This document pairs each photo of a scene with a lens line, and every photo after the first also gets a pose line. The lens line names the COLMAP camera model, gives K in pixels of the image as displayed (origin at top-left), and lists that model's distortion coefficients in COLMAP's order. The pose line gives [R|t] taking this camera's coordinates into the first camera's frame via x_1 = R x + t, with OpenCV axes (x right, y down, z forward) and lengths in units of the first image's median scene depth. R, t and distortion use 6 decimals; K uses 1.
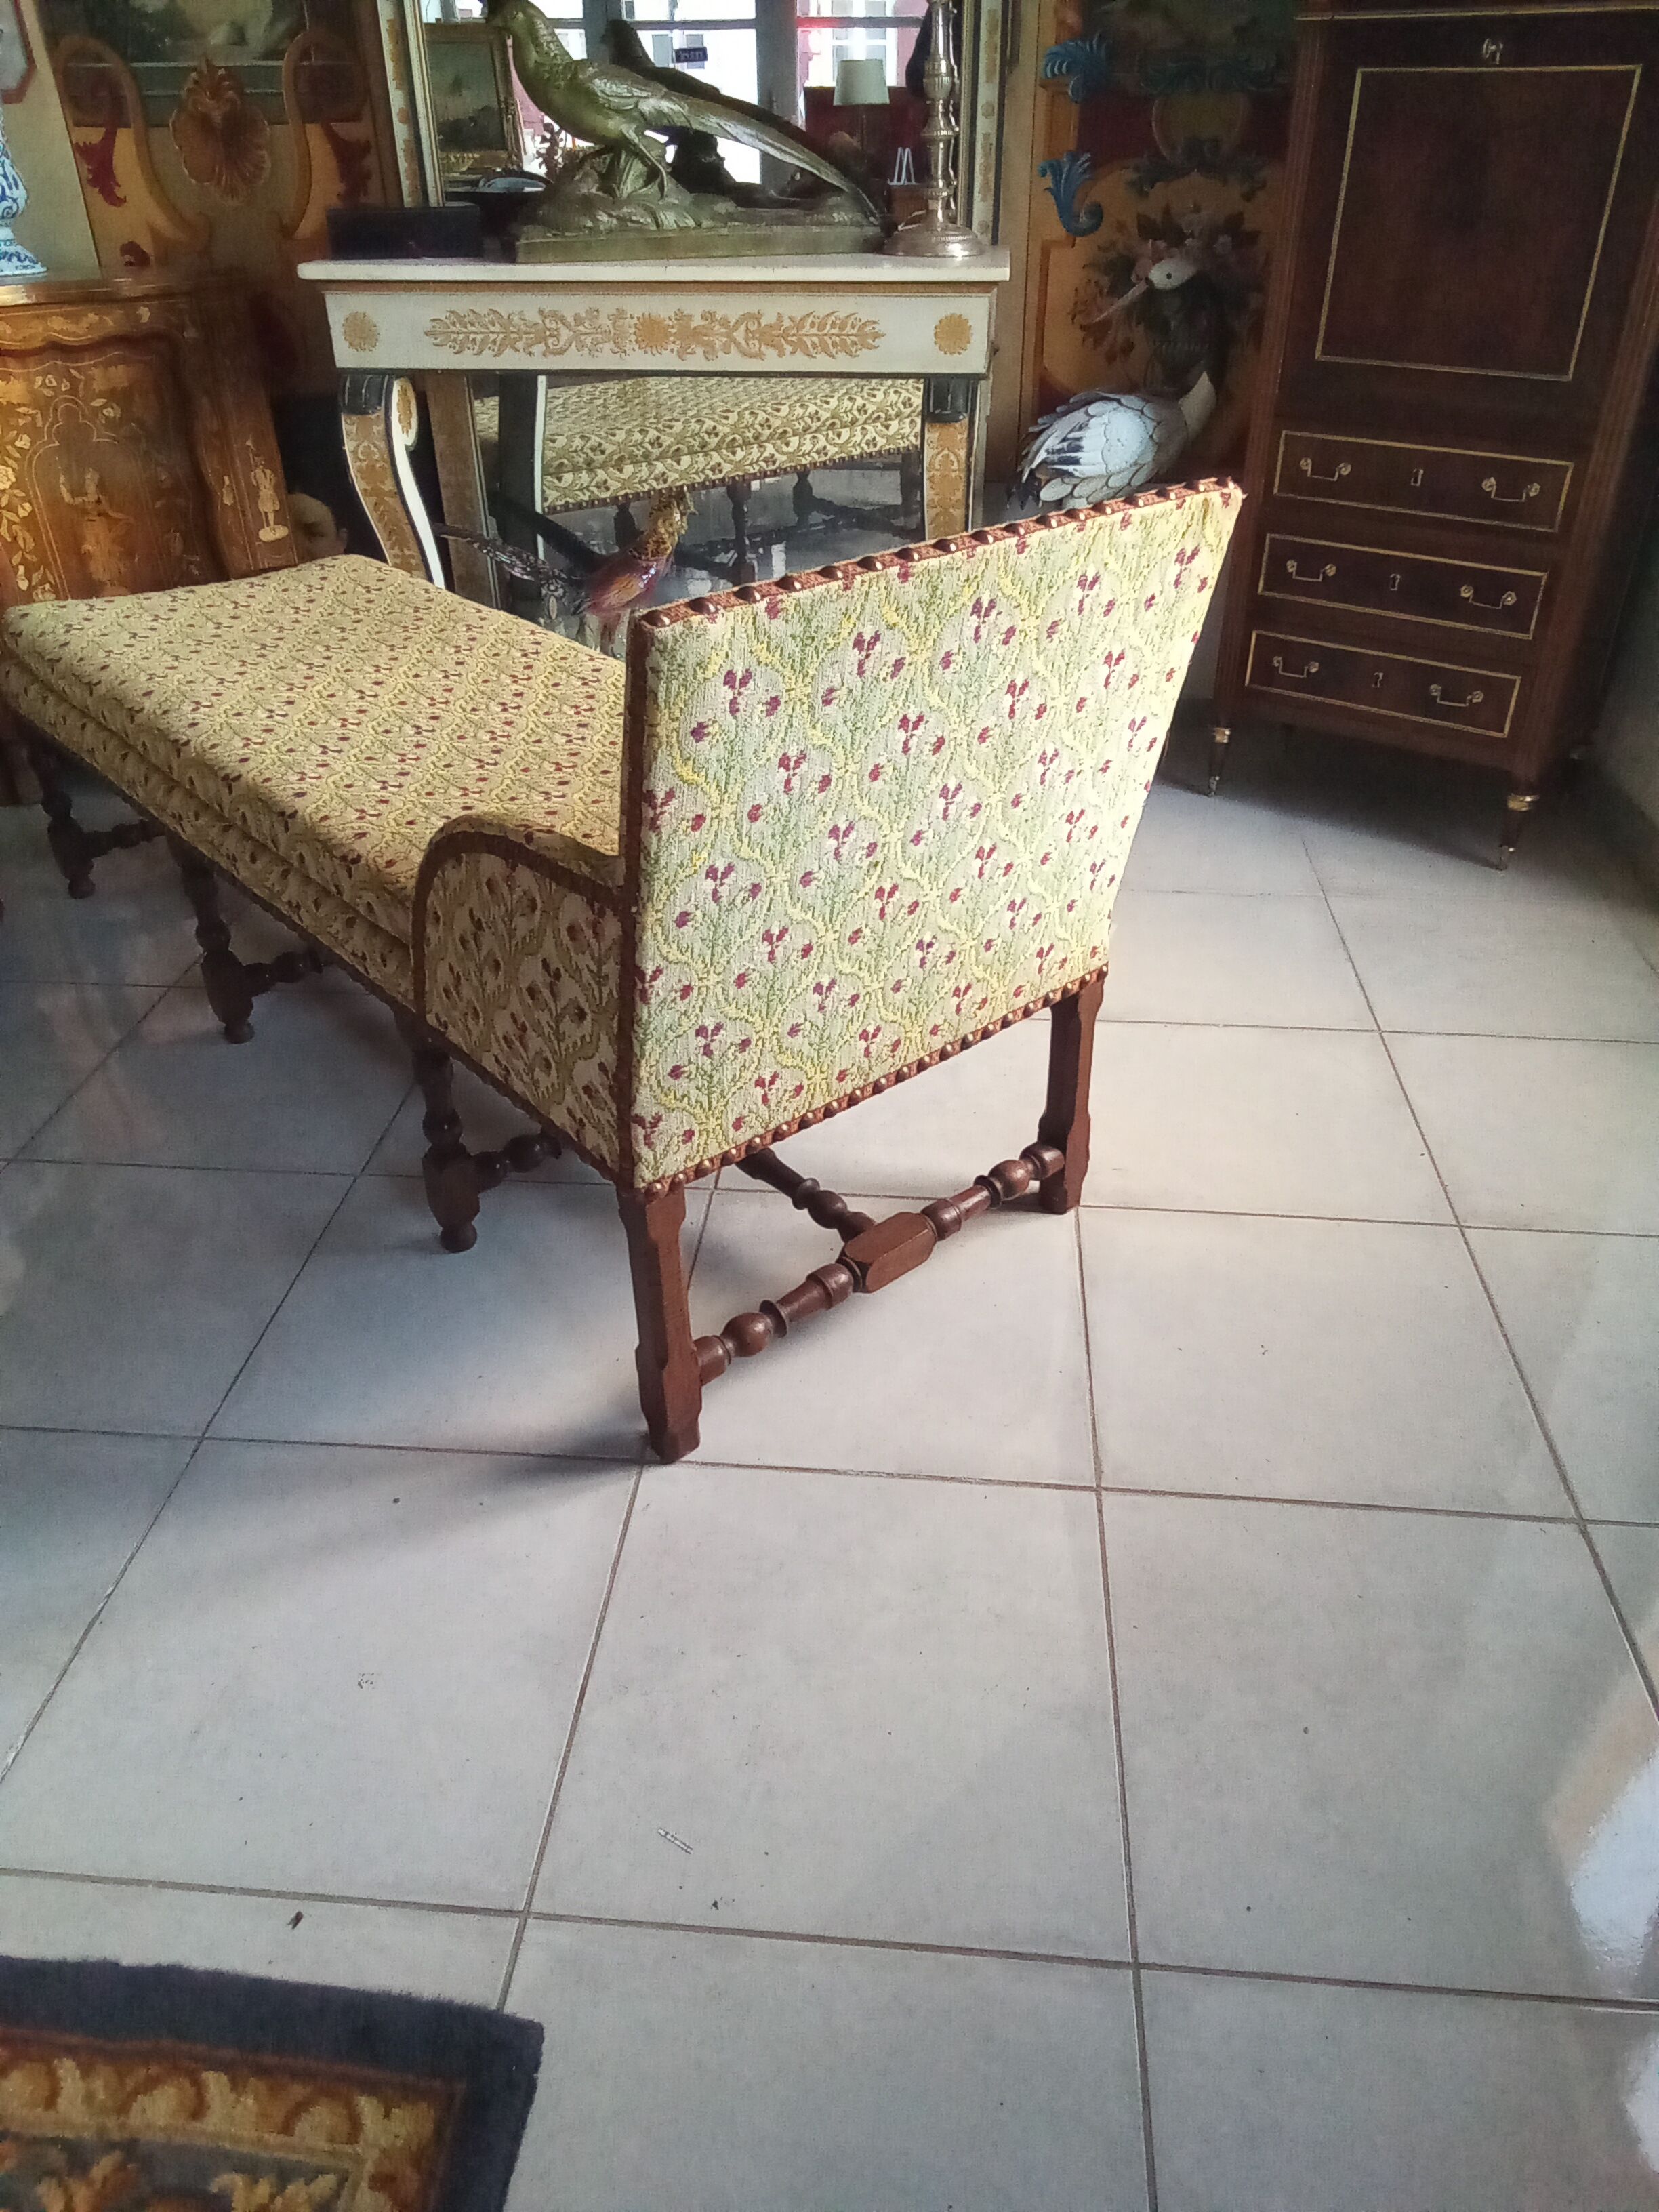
lens RADIAL K [[1518.5, 0, 839.6], [0, 1518.5, 1106.9], [0, 0, 1]] dist [0.063965, -0.077656]
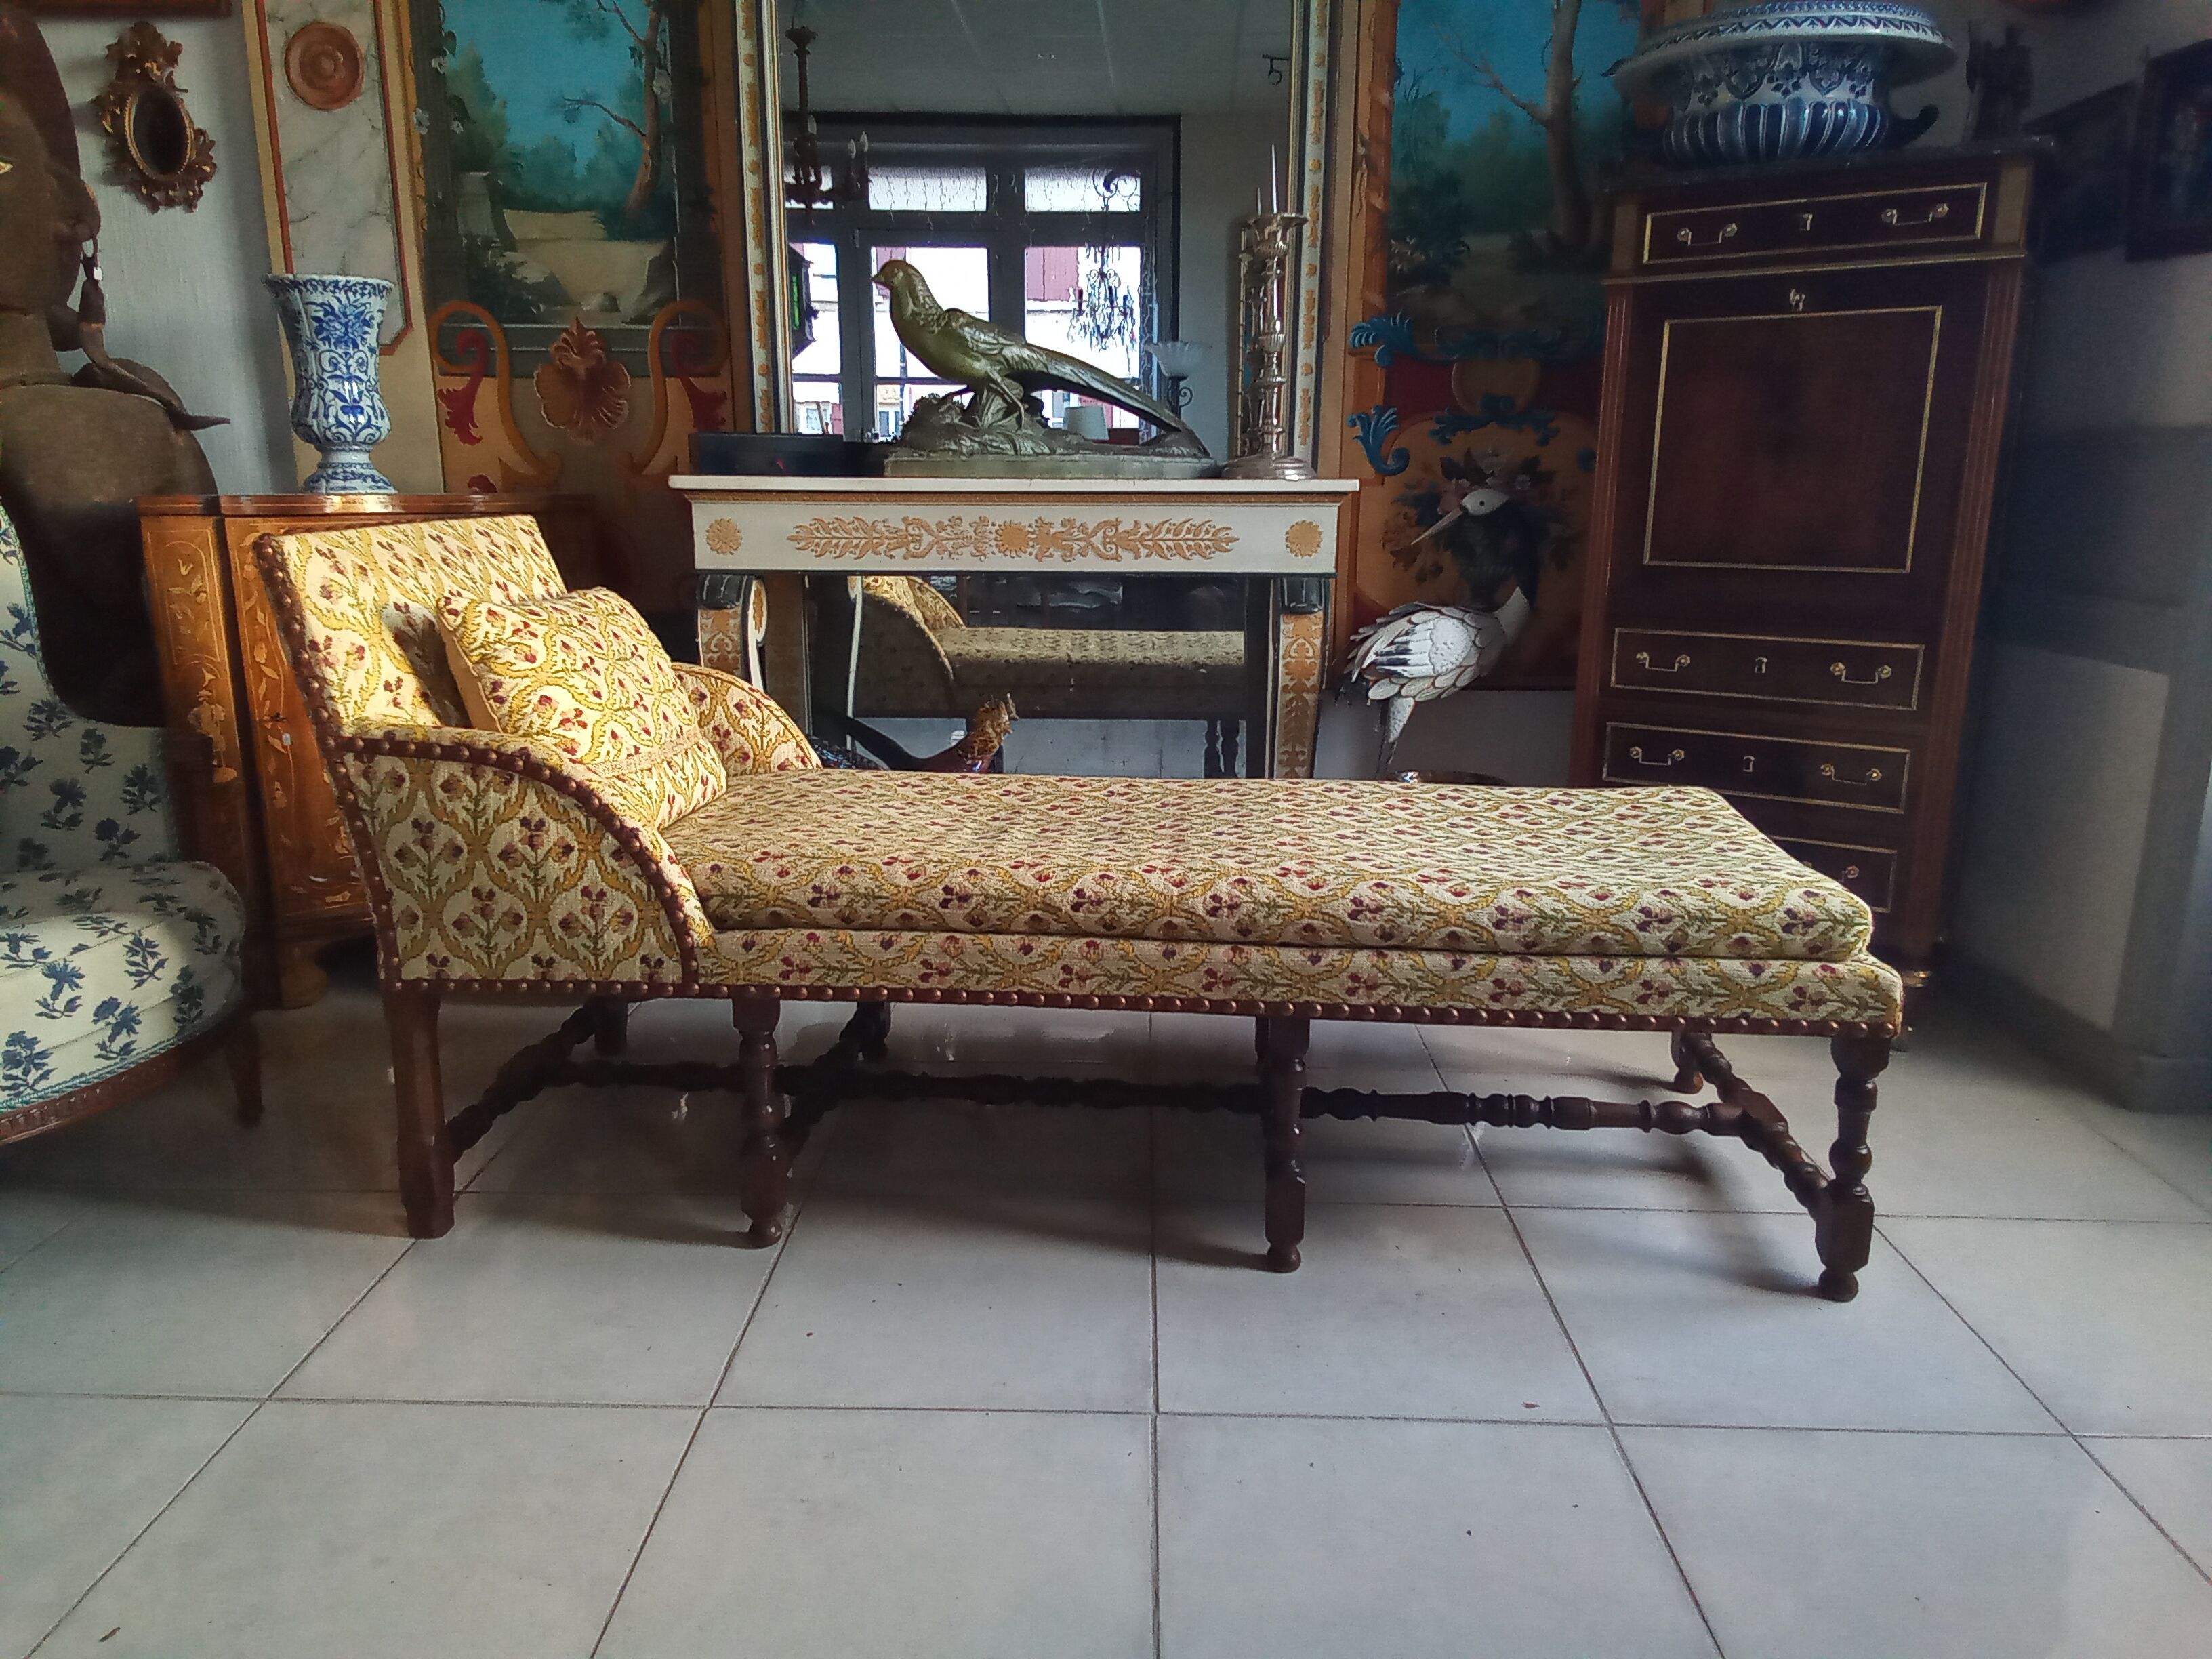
lens RADIAL K [[1518.5, 0, 1096.6], [0, 1518.5, 824.9], [0, 0, 1]] dist [0.063965, -0.077656]
pose [[0.998428, -0.003367, 0.055942, -0.113948], [0.022551, 0.937947, -0.346044, 0.030467], [-0.051305, 0.346762, 0.936549, 0.097048]]
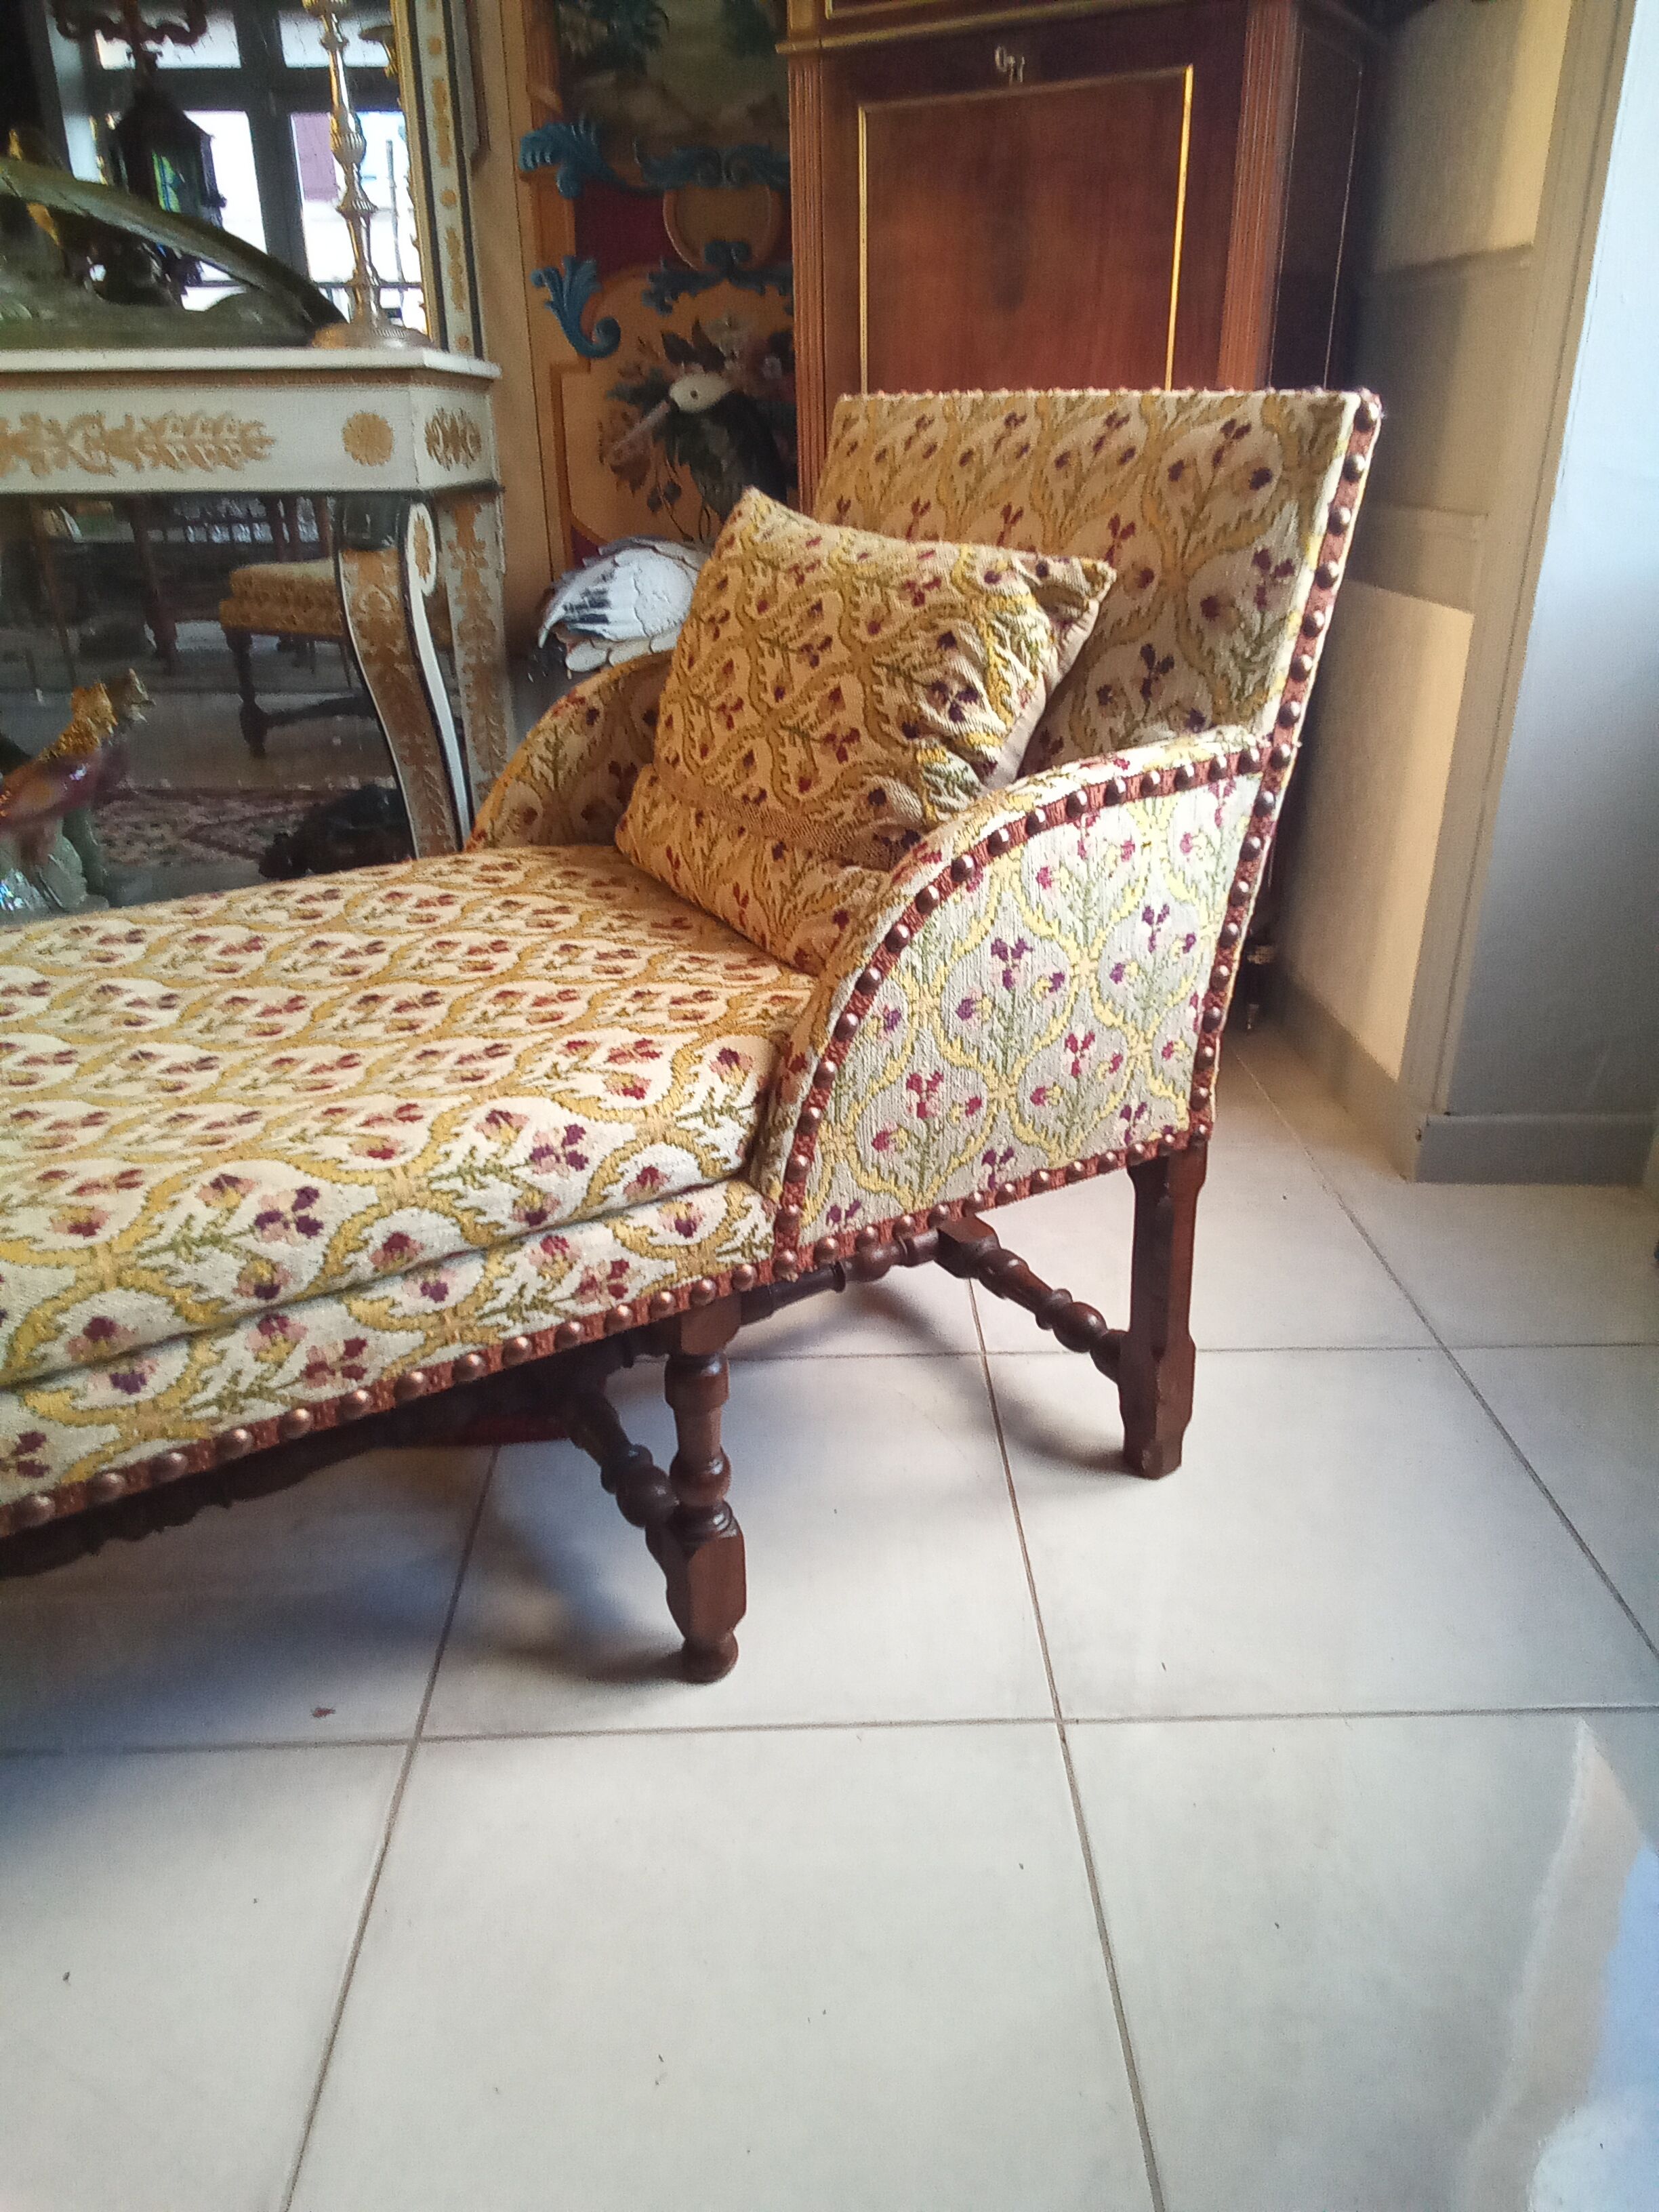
lens RADIAL K [[1518.5, 0, 848.9], [0, 1518.5, 1100.3], [0, 0, 1]] dist [0.063965, -0.077656]
pose [[0.992607, -0.051879, 0.109725, 0.187946], [0.068717, 0.985408, -0.155722, -0.049492], [-0.100045, 0.162110, 0.981688, 0.269321]]
